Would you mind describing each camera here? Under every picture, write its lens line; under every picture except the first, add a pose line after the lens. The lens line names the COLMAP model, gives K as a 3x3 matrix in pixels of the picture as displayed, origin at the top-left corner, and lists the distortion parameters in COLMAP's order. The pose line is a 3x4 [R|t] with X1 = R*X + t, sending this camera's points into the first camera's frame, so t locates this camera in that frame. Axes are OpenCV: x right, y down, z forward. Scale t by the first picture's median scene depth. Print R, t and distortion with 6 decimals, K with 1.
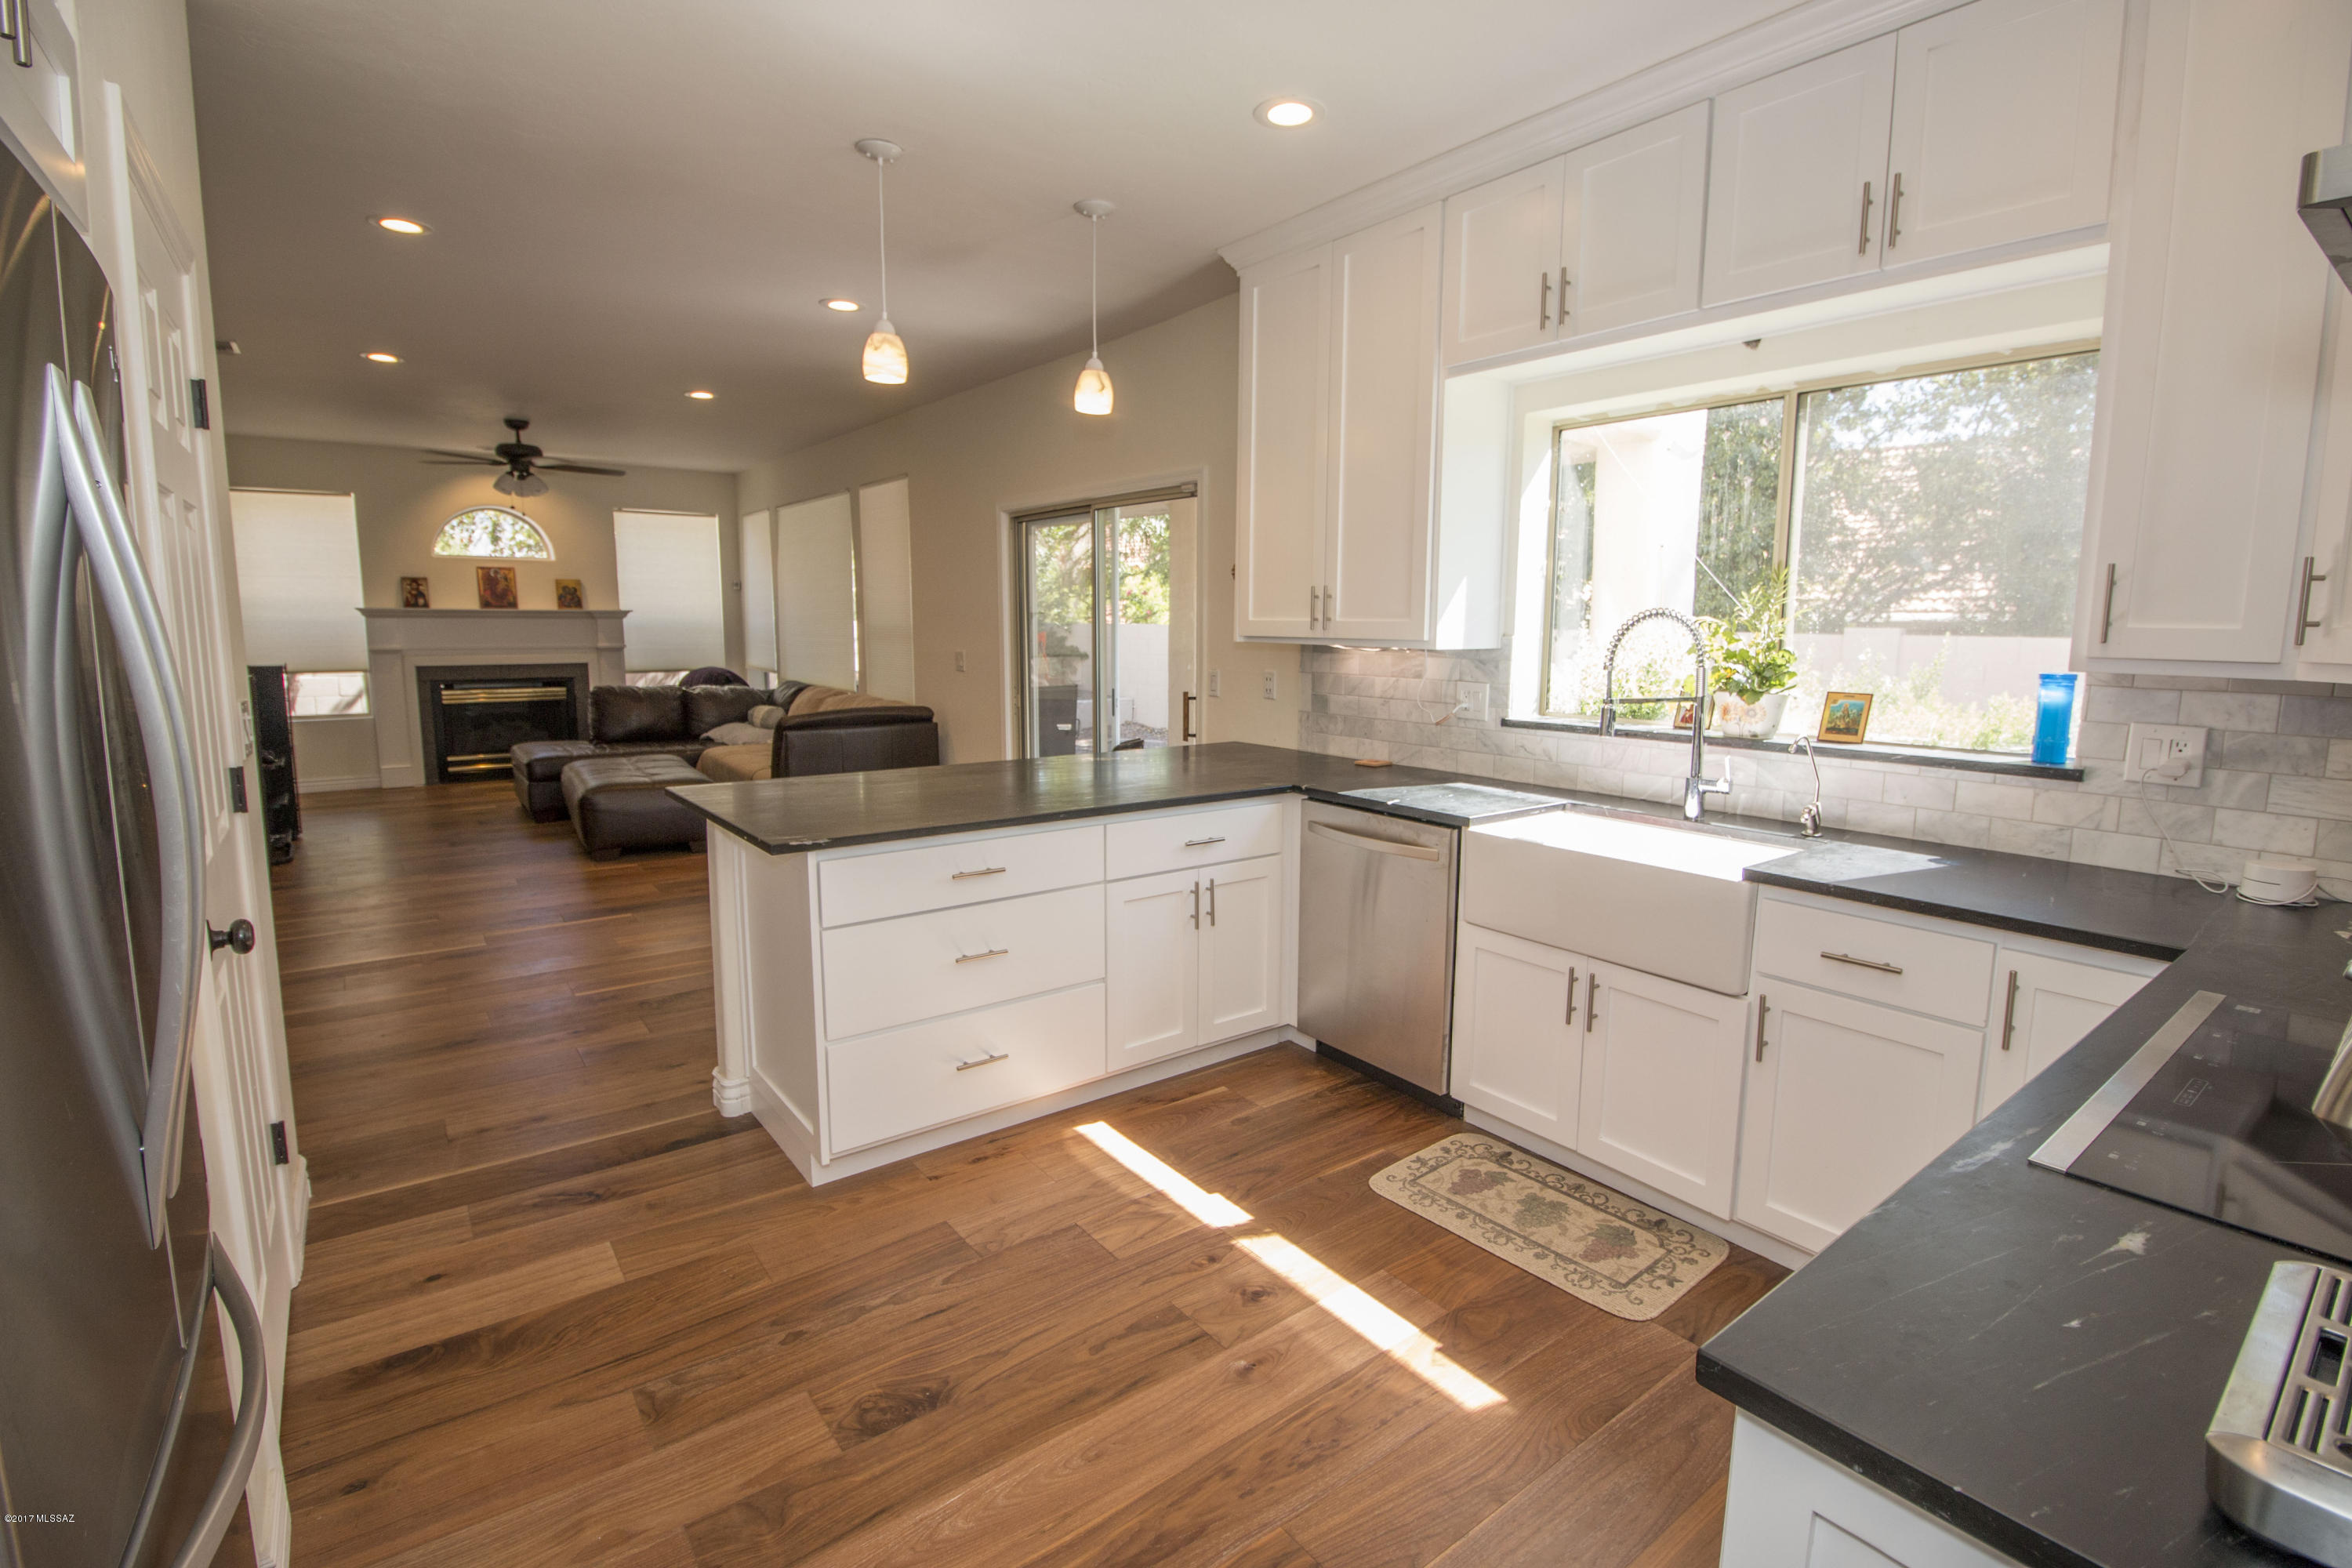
lens RADIAL K [[1090.0, 0, 1190.2], [0, 1090.0, 764.8], [0, 0, 1]] dist [-0.003332, -0.008774]
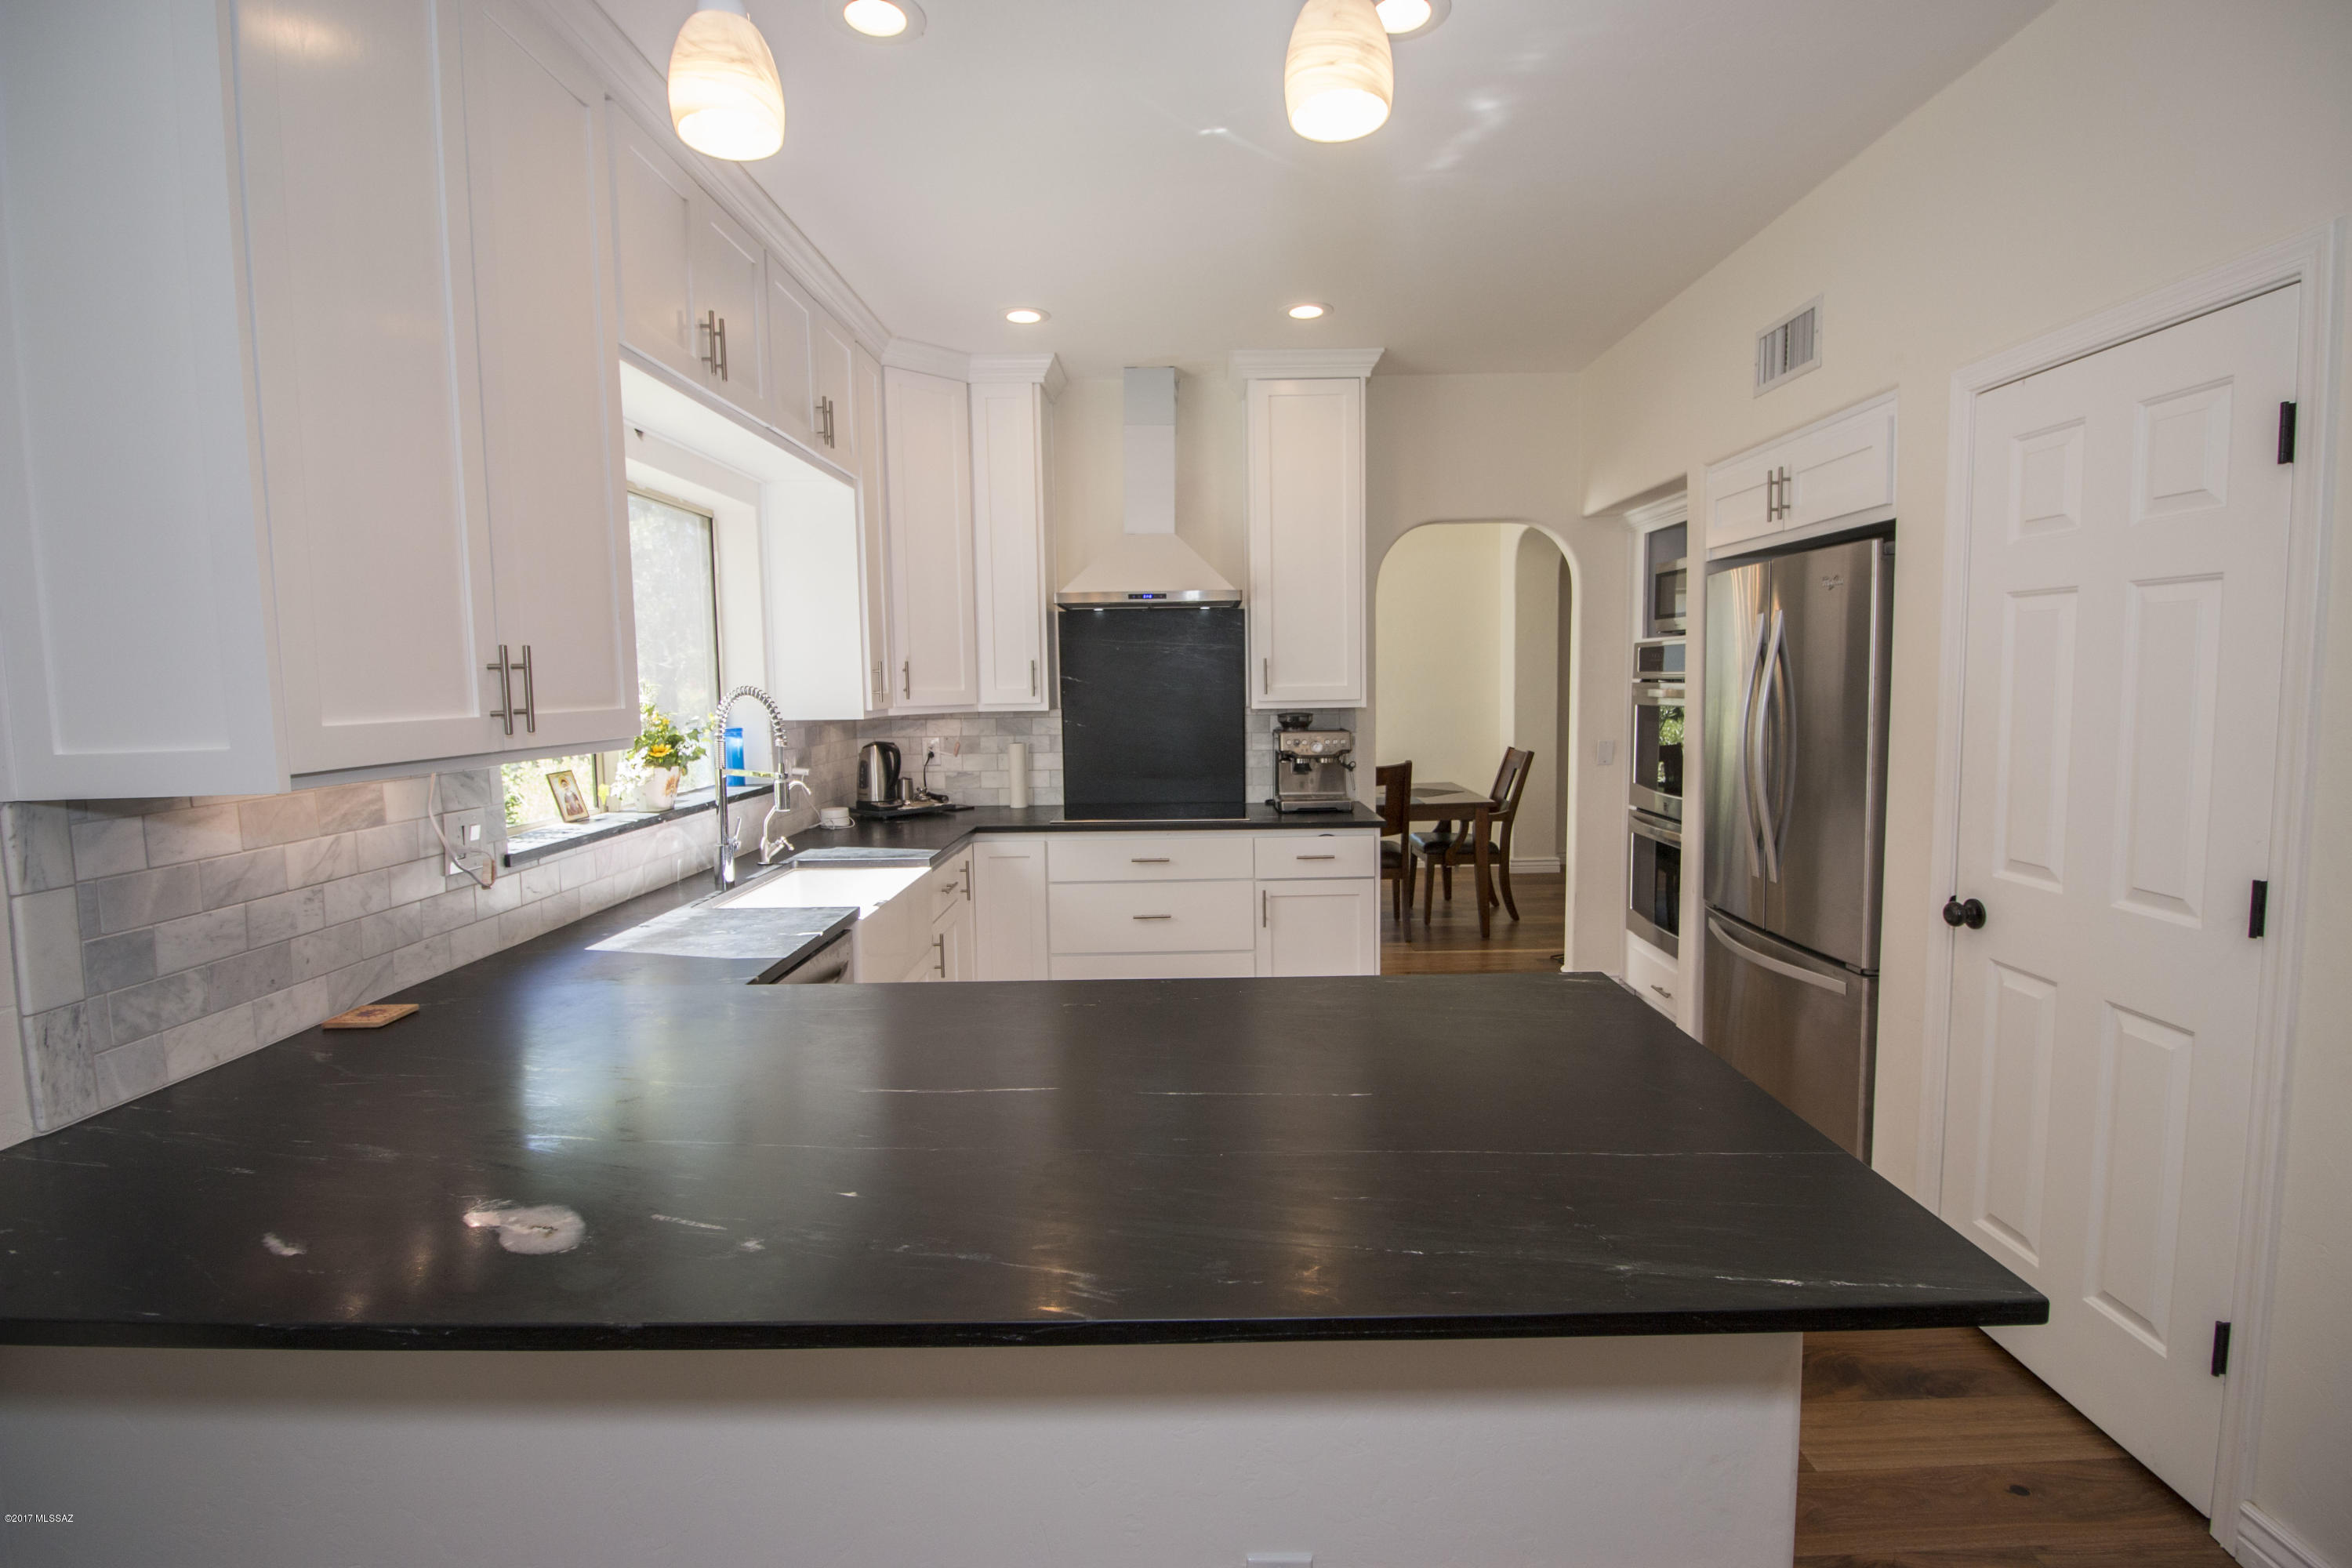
lens RADIAL K [[1090.0, 0, 1198.1], [0, 1090.0, 770.8], [0, 0, 1]] dist [-0.003332, -0.008774]
pose [[-0.799678, -0.045659, 0.598691, -0.375256], [0.090979, 0.976377, 0.195985, -0.156510], [-0.593497, 0.211194, -0.776633, 1.069919]]
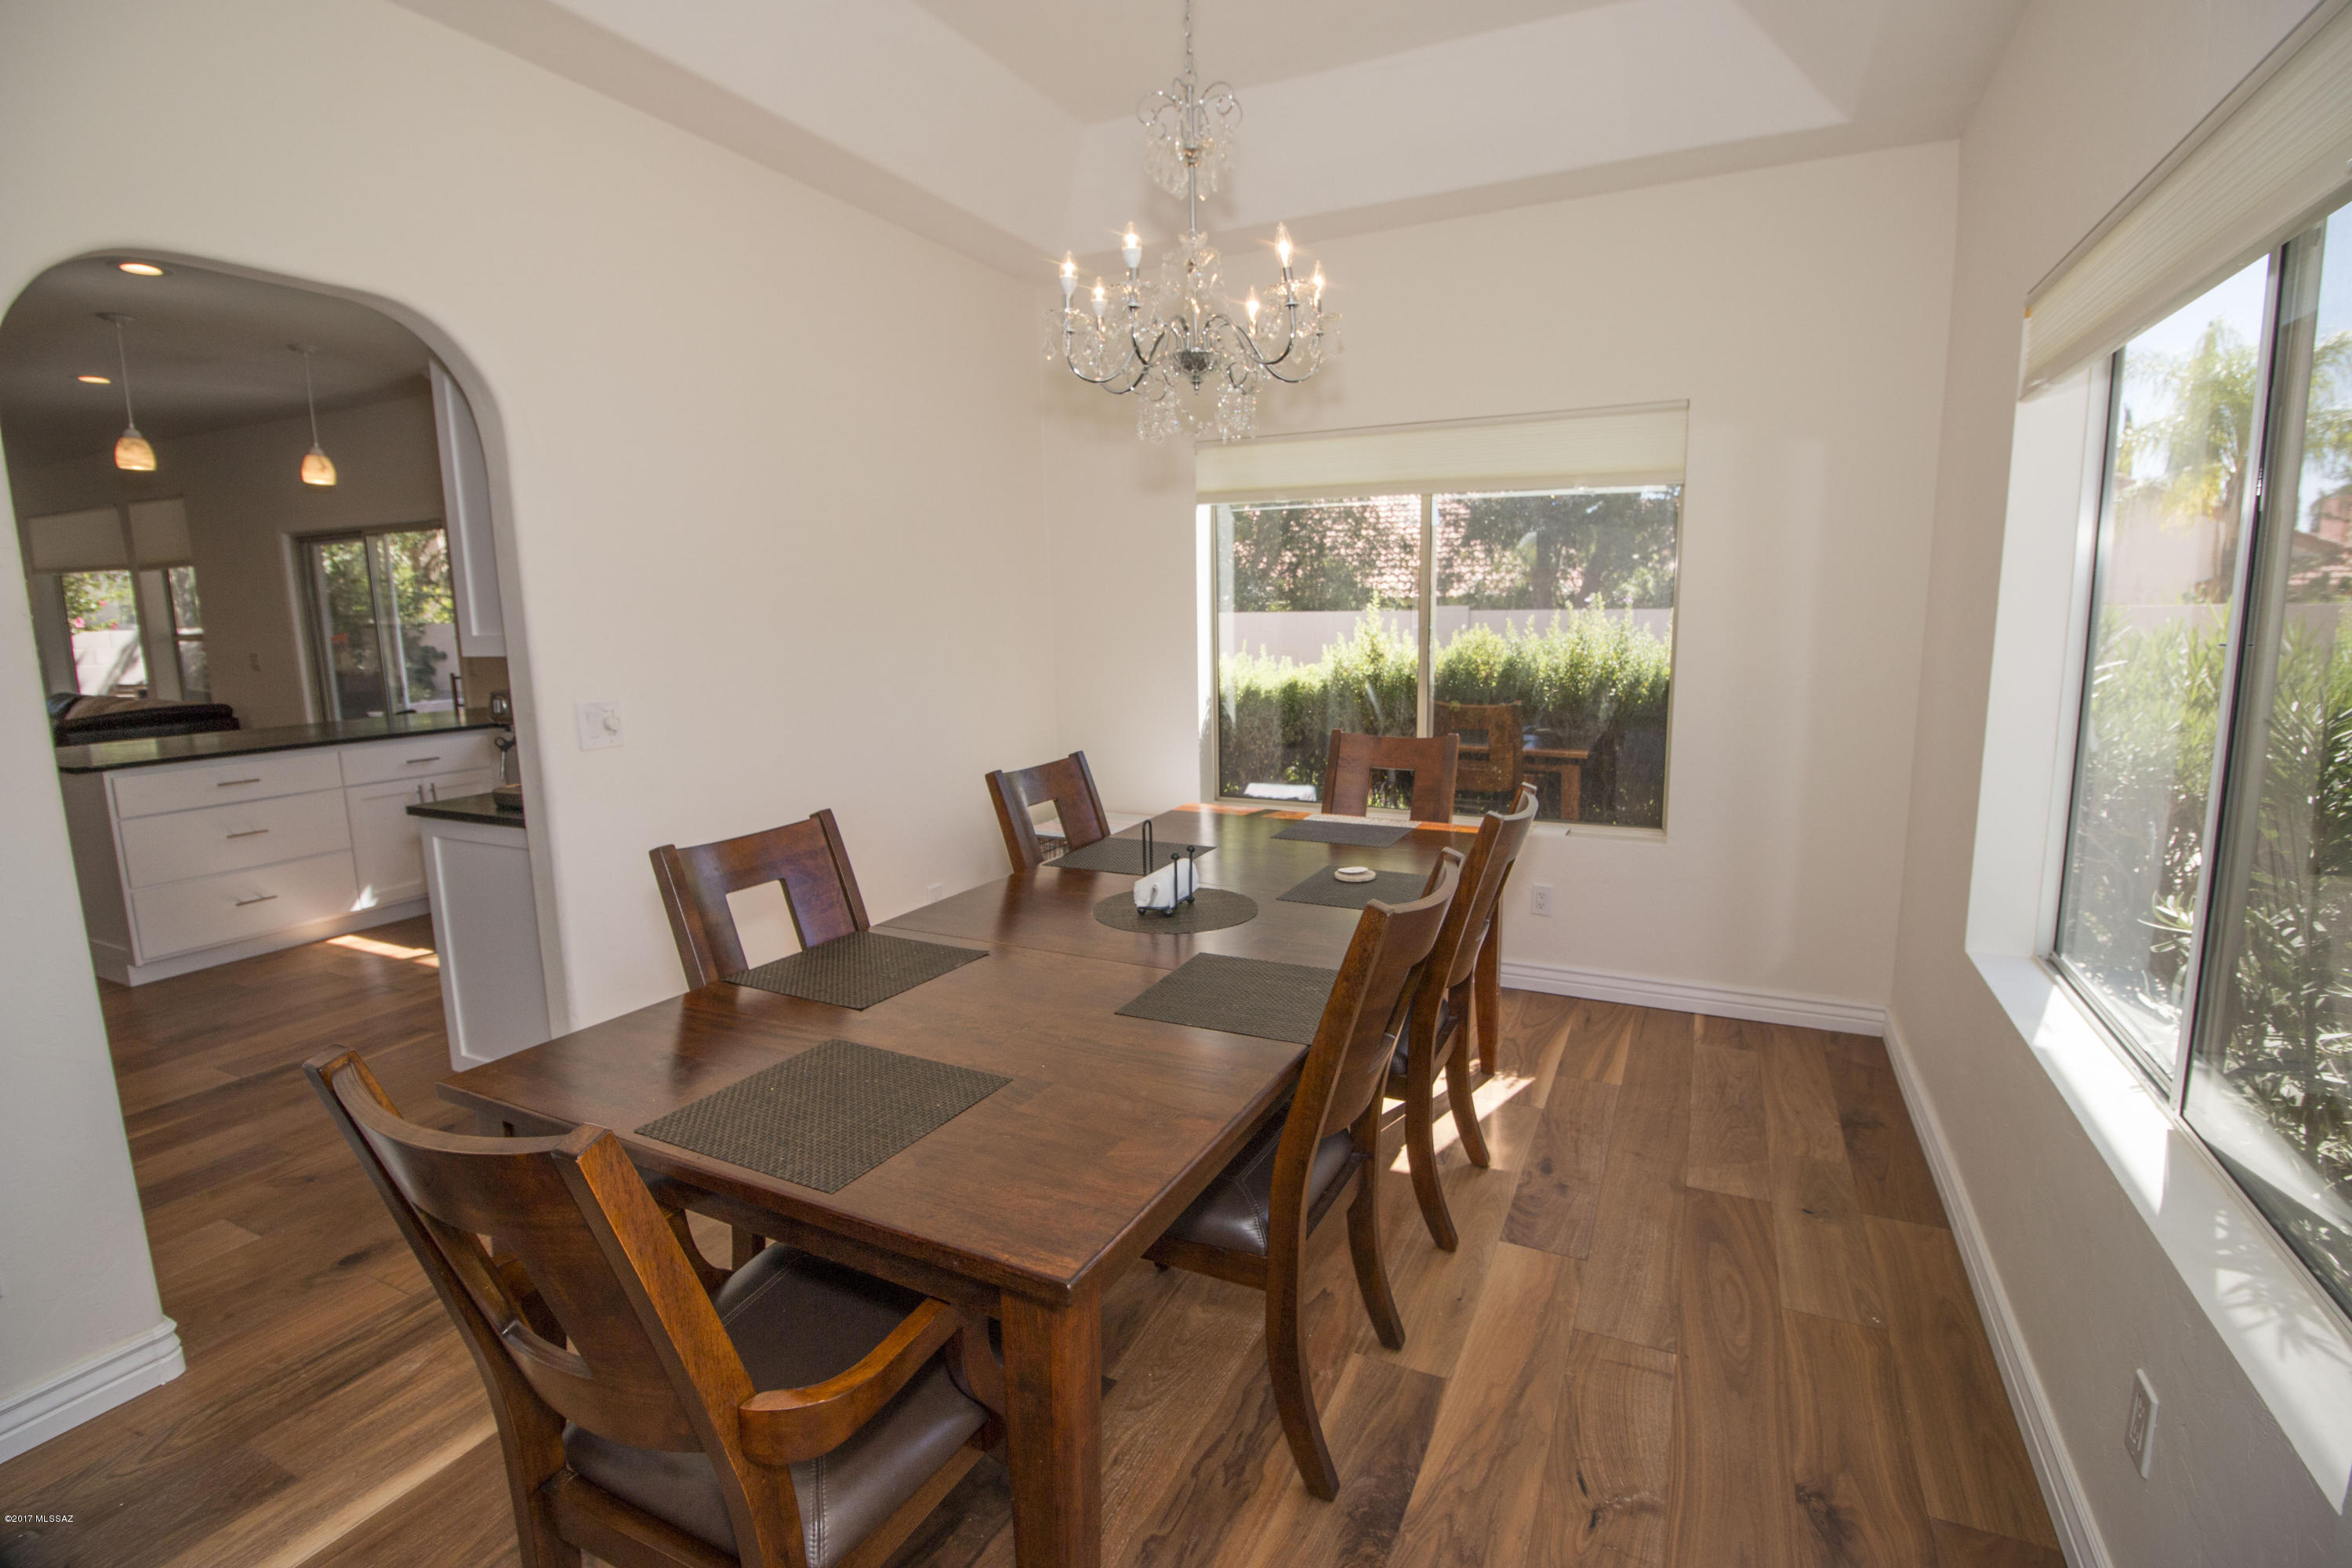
lens RADIAL K [[1090.0, 0, 1171.8], [0, 1090.0, 772.7], [0, 0, 1]] dist [-0.003332, -0.008774]
pose [[0.898088, -0.090261, 0.430454, 0.237333], [0.081969, 0.995917, 0.037815, 0.089592], [-0.432110, 0.001323, 0.901820, -0.694884]]
